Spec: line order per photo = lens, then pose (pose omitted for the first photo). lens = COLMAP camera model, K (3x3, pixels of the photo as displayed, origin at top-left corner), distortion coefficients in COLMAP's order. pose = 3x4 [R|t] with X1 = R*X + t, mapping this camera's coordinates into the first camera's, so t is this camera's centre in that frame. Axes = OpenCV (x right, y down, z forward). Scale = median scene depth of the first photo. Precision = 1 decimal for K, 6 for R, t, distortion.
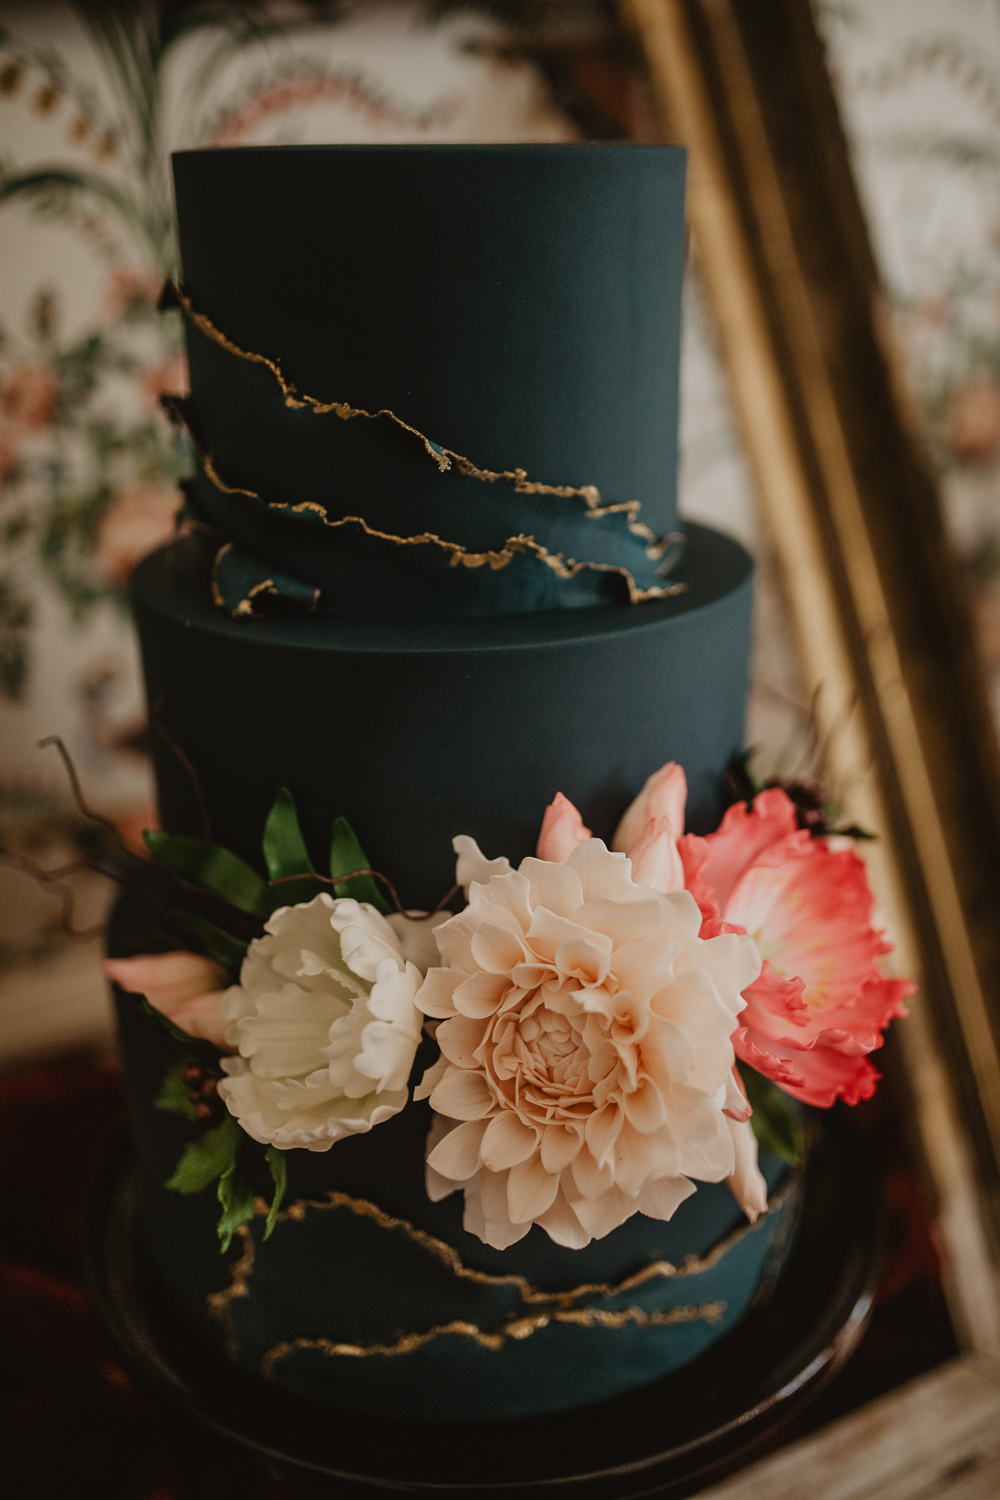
lens RADIAL K [[1434.6, 0, 495.8], [0, 1434.6, 739.8], [0, 0, 1]] dist [-0.034066, 0.000000]
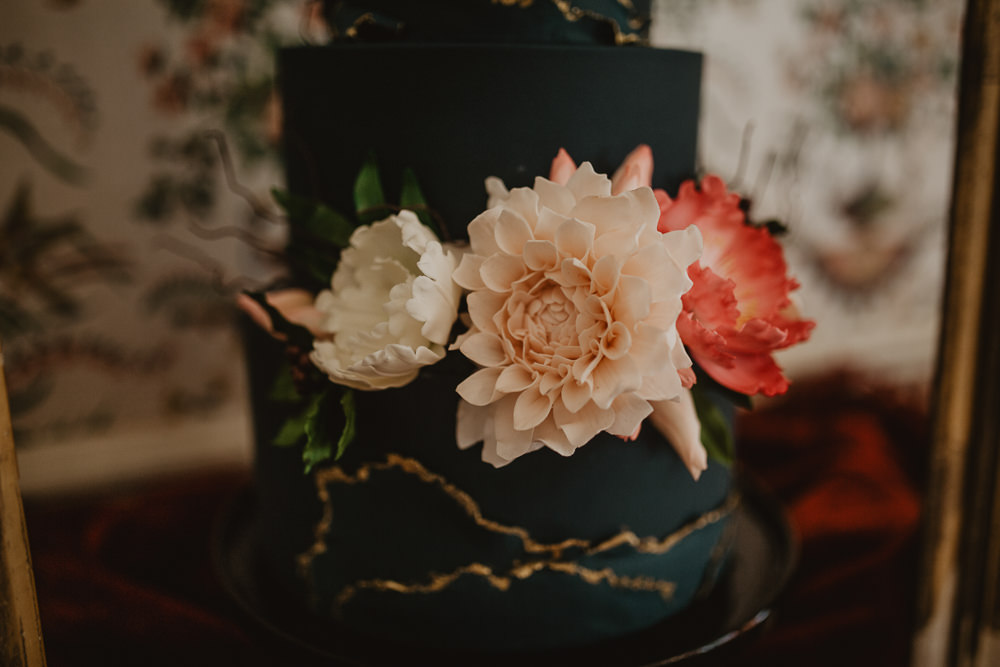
lens RADIAL K [[956.4, 0, 500.6], [0, 956.4, 337.4], [0, 0, 1]] dist [-0.034066, 0.000000]
pose [[0.998436, 0.035337, -0.043322, 0.030551], [-0.040514, 0.991313, -0.125131, 0.336510], [0.038524, 0.126690, 0.991194, 0.082890]]
